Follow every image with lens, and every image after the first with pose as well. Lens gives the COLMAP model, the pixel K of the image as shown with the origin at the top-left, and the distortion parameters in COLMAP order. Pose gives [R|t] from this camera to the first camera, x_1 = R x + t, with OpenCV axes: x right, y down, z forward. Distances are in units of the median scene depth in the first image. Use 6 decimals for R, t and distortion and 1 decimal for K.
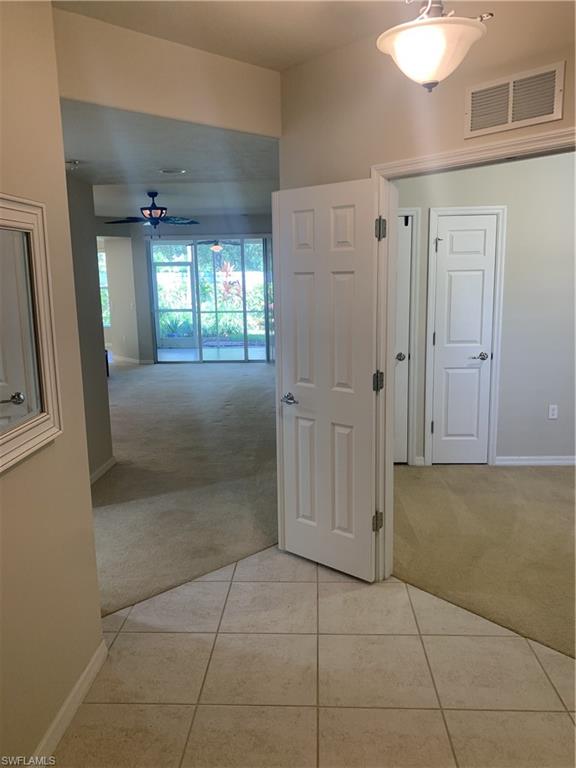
lens RADIAL K [[604.4, 0, 288.0], [0, 604.4, 384.0], [0, 0, 1]] dist [0.027079, -0.008757]
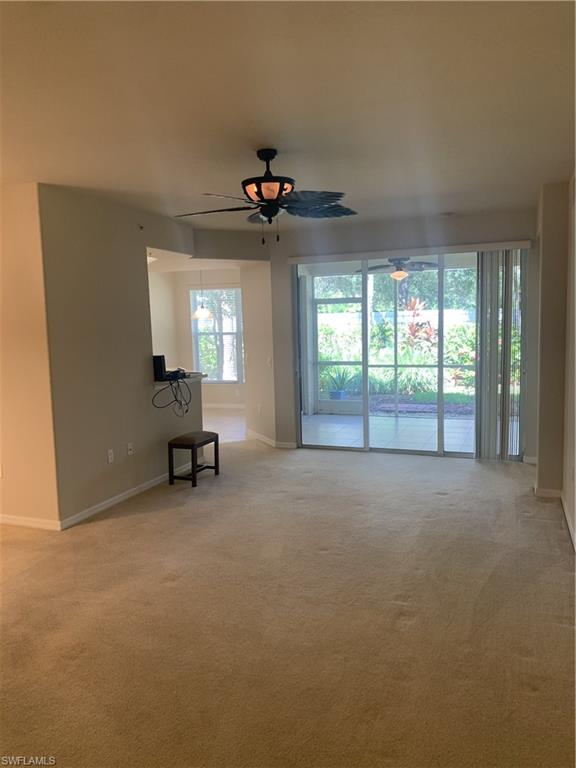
lens RADIAL K [[593.0, 0, 294.6], [0, 593.0, 387.1], [0, 0, 1]] dist [0.294926, -0.001654]
pose [[0.956712, 0.027142, -0.289769, -0.027780], [-0.043922, 0.997704, -0.051560, -0.053089], [0.287704, 0.062055, 0.955707, 0.293562]]
